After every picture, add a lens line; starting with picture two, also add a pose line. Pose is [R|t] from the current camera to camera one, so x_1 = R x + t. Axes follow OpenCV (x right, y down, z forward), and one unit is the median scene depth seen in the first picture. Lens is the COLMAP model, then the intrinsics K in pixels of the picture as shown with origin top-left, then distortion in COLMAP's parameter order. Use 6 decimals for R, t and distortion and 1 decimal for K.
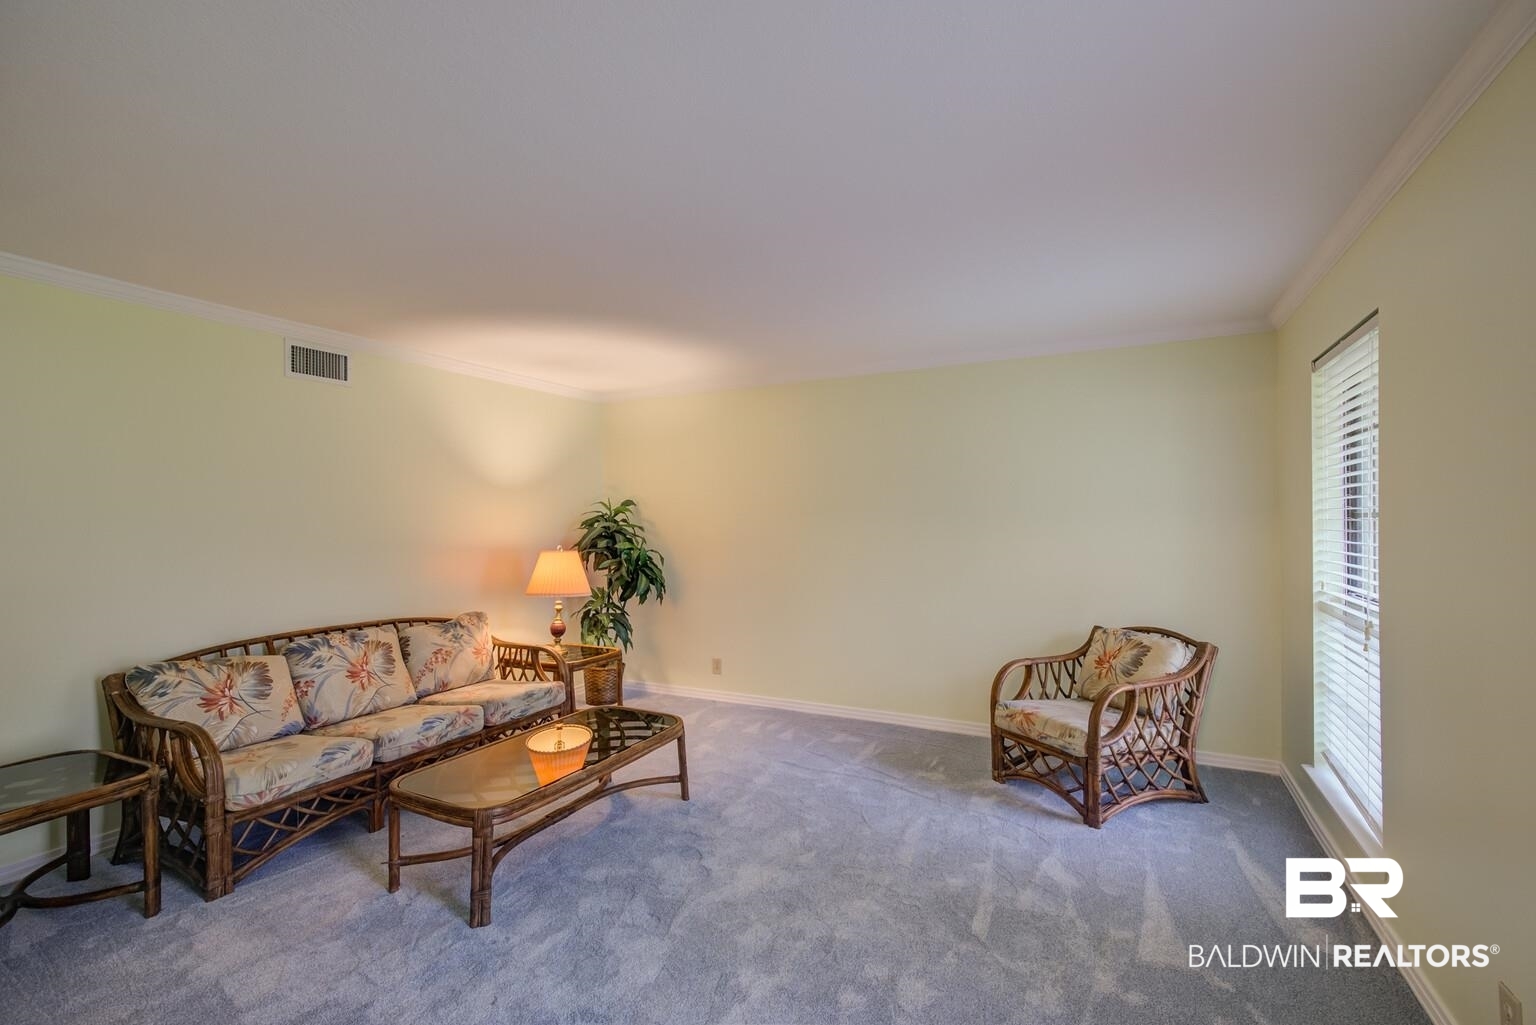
lens RADIAL K [[696.6, 0, 772.0], [0, 696.6, 515.1], [0, 0, 1]] dist [0.001875, 0.003938]
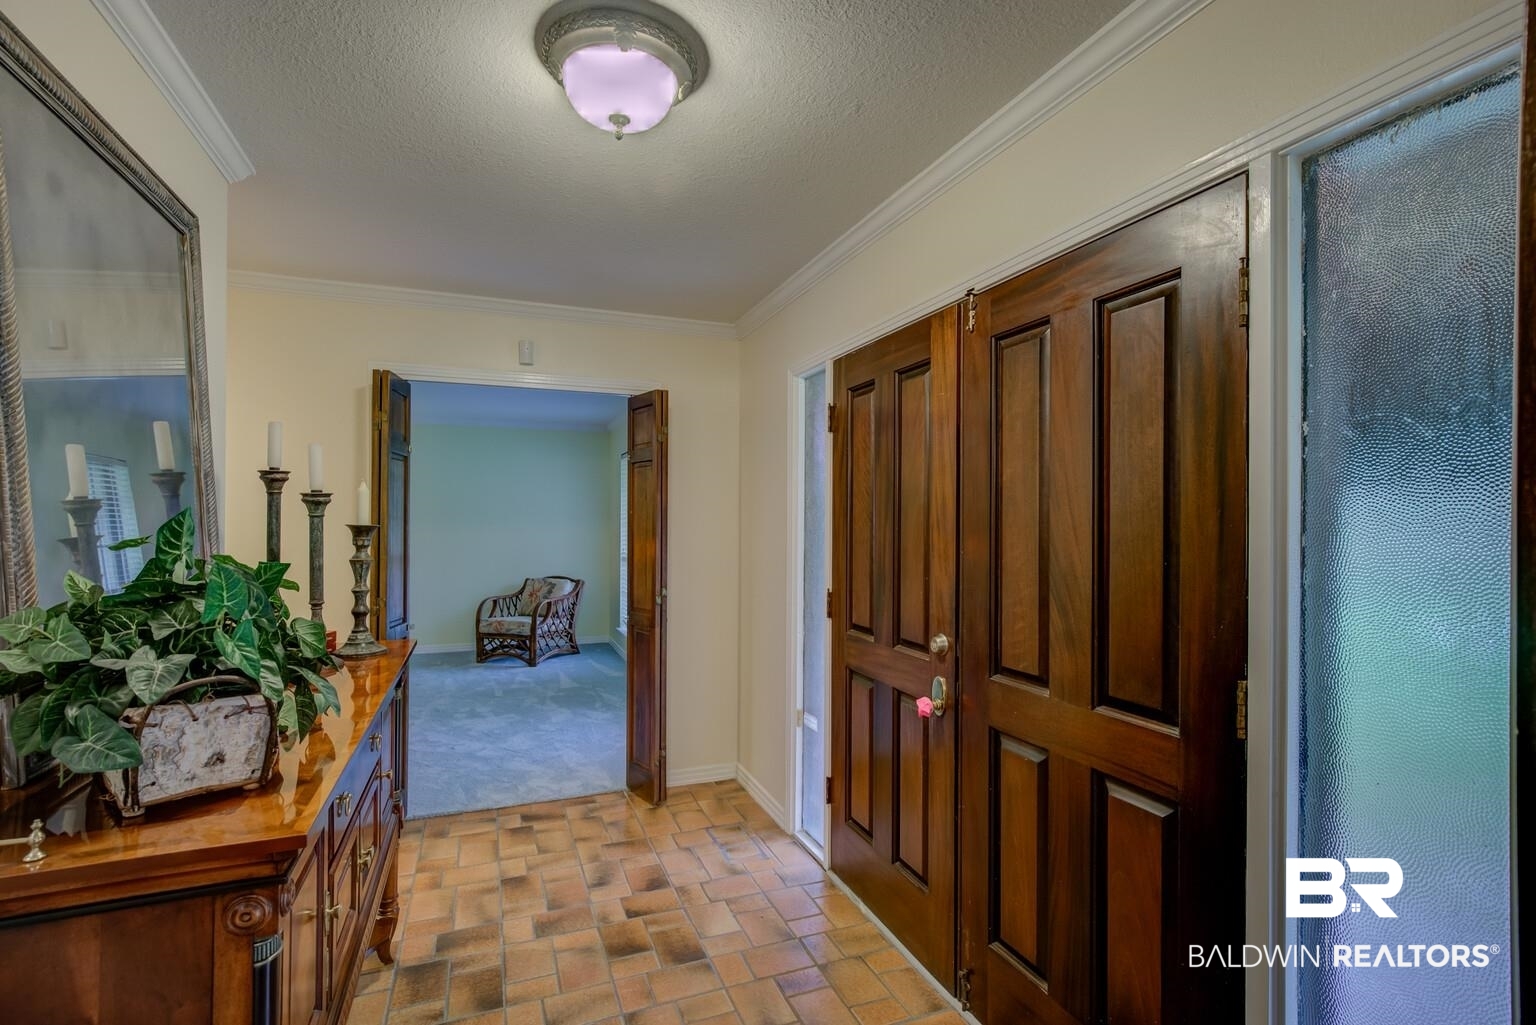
lens RADIAL K [[696.6, 0, 769.1], [0, 696.6, 518.2], [0, 0, 1]] dist [0.001875, 0.003938]
pose [[0.661564, 0.010619, 0.749814, -0.576152], [-0.009362, 0.999939, -0.005901, 0.004616], [-0.749830, -0.003116, 0.661623, -0.815716]]
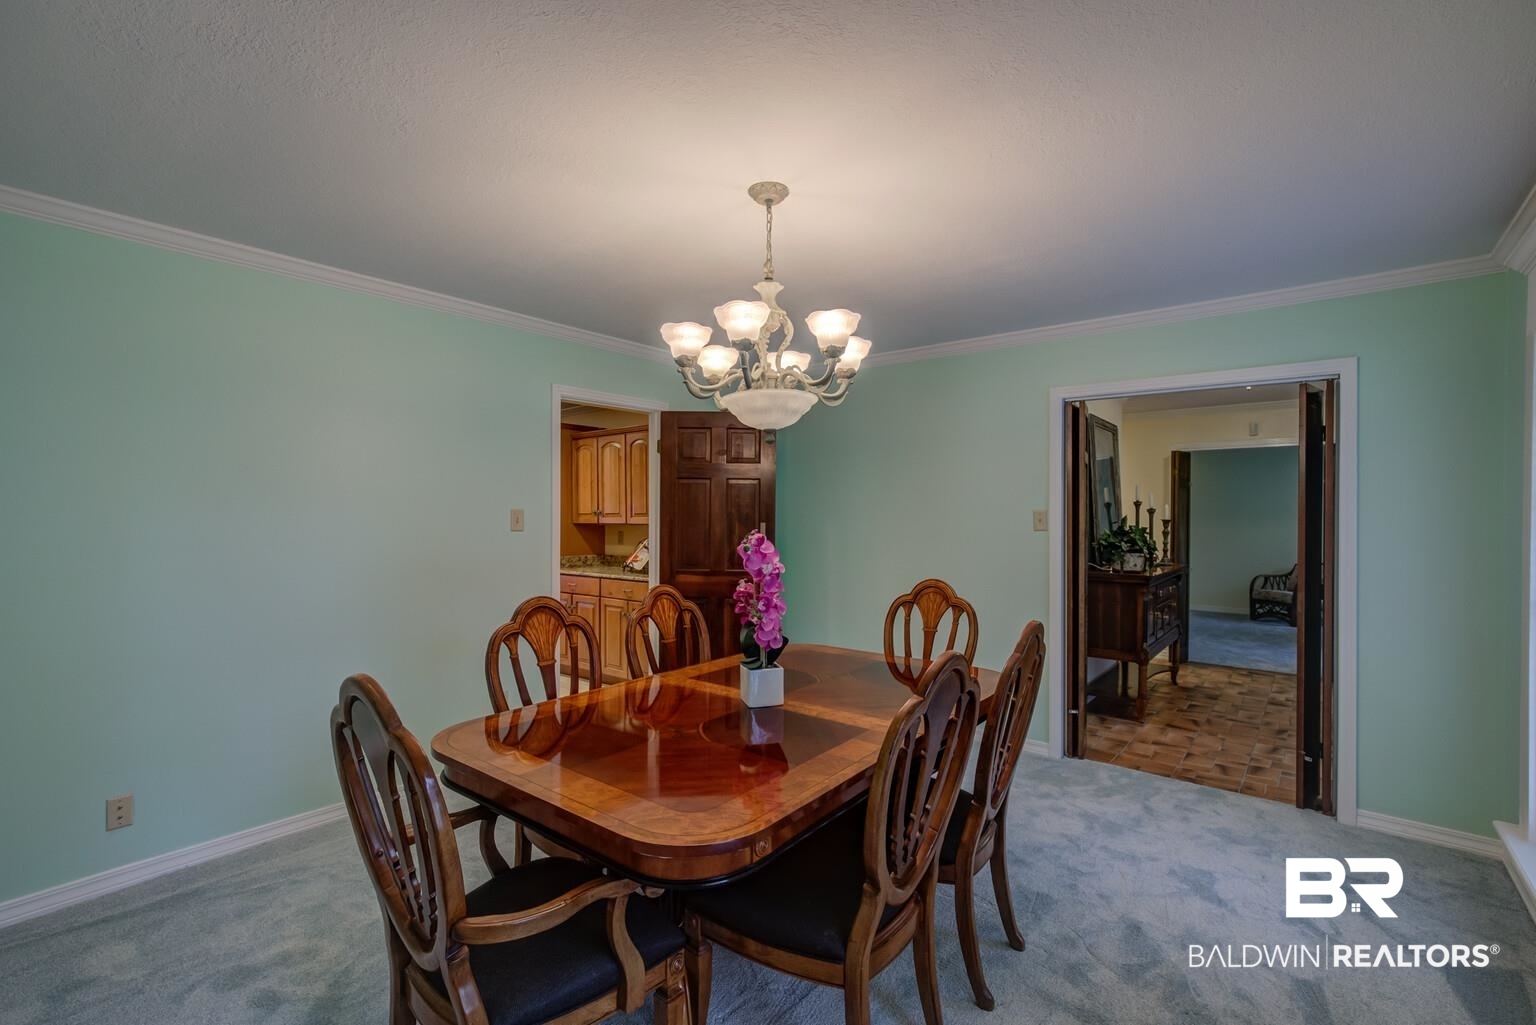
lens RADIAL K [[696.6, 0, 770.7], [0, 696.6, 518.0], [0, 0, 1]] dist [0.001875, 0.003938]
pose [[0.978877, 0.009431, -0.204233, -0.951265], [-0.009214, 0.999956, 0.002015, 0.012002], [0.204243, -0.000091, 0.978920, -2.006785]]
